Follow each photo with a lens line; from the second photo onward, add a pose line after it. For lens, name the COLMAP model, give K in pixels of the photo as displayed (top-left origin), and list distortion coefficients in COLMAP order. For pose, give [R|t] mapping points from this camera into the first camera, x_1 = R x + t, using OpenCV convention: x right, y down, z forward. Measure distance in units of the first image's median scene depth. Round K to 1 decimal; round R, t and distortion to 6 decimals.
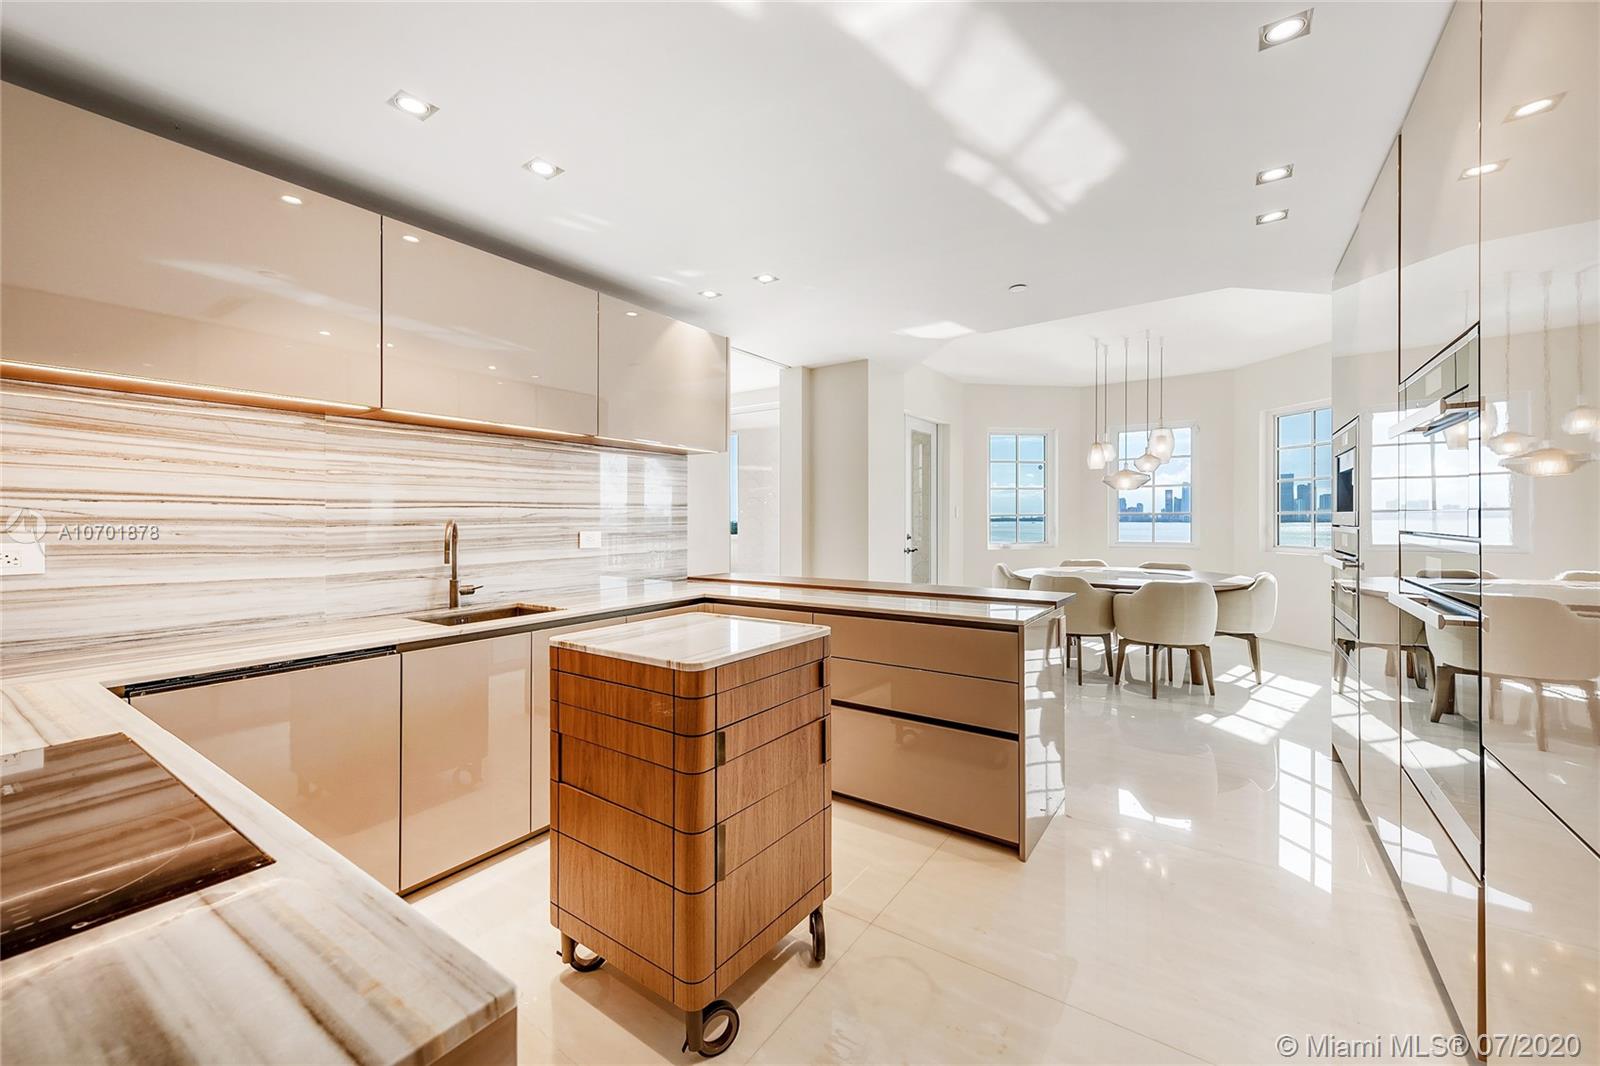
lens RADIAL K [[622.3, 0, 800.0], [0, 622.3, 533.0], [0, 0, 1]] dist [0.014484, -0.000064]
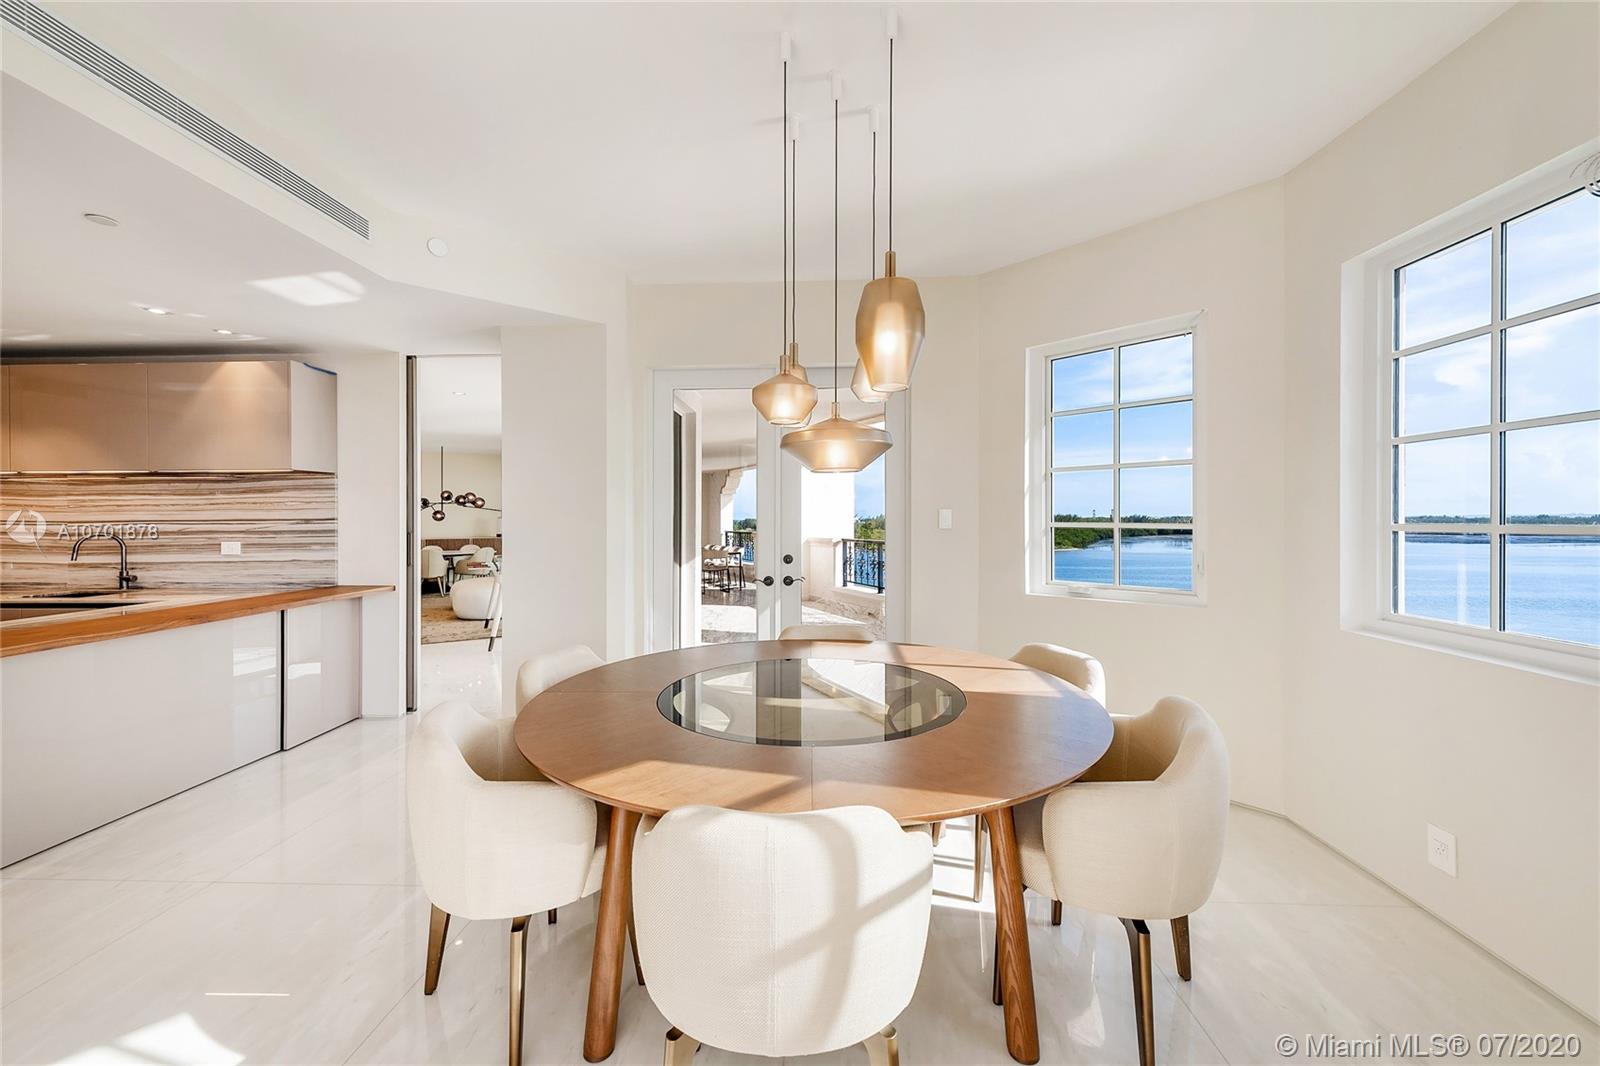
lens RADIAL K [[622.3, 0, 800.0], [0, 622.3, 533.0], [0, 0, 1]] dist [0.014484, -0.000064]
pose [[0.555629, 0.005199, -0.831414, 1.548261], [-0.017777, 0.999826, -0.005628, -0.037628], [0.831241, 0.017907, 0.555624, 1.378600]]
